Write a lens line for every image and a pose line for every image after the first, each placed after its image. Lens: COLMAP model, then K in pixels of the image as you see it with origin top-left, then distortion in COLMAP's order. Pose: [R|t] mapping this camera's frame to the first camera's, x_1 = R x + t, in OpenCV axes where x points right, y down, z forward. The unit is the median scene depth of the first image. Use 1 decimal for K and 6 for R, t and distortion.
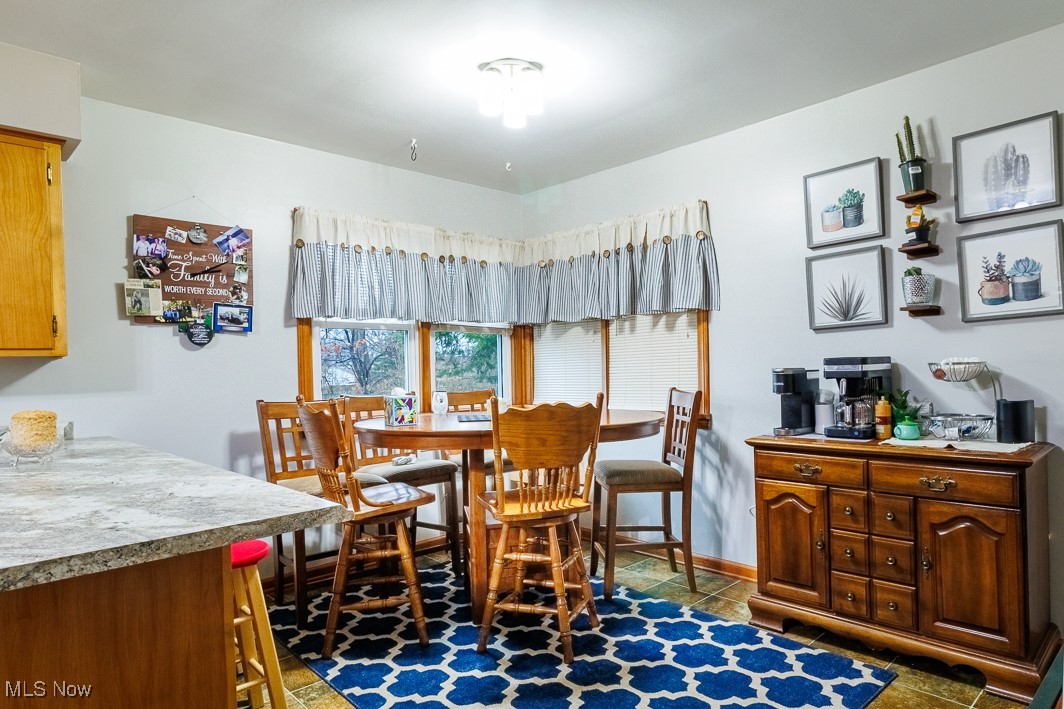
lens RADIAL K [[616.1, 0, 587.0], [0, 616.1, 383.2], [0, 0, 1]] dist [-0.004918, 0.002276]
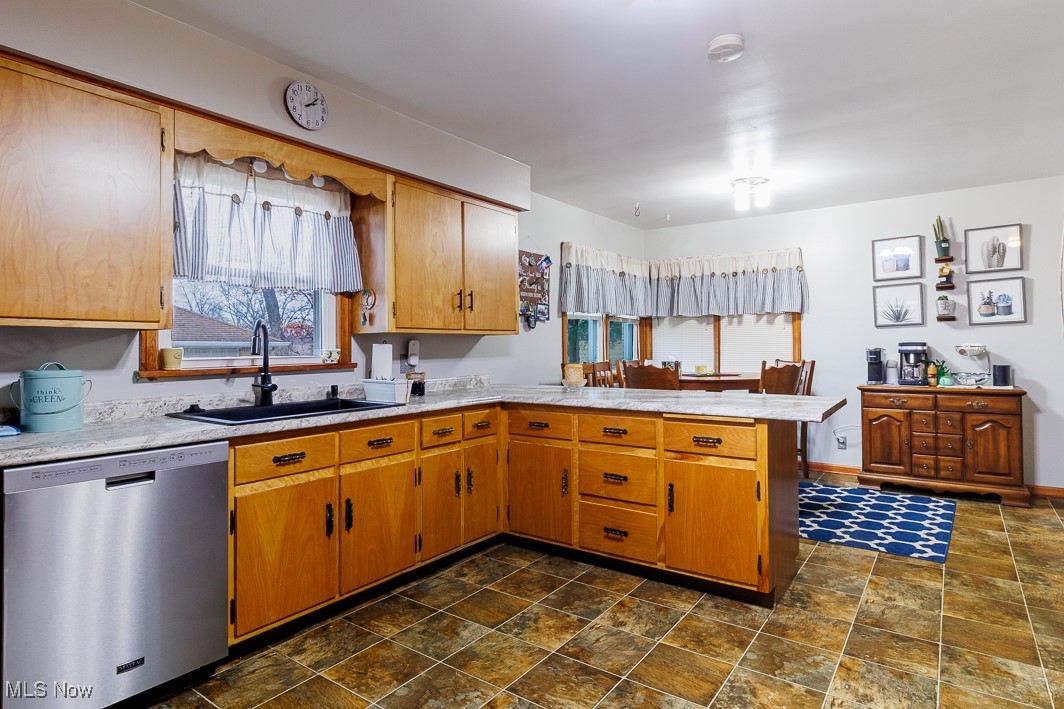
lens RADIAL K [[548.6, 0, 564.2], [0, 548.6, 351.8], [0, 0, 1]] dist [0.002545, 0.002373]
pose [[0.988215, 0.012718, 0.152544, -0.807285], [-0.009907, 0.999767, -0.019174, 0.026832], [-0.152752, 0.017437, 0.988111, -0.452865]]
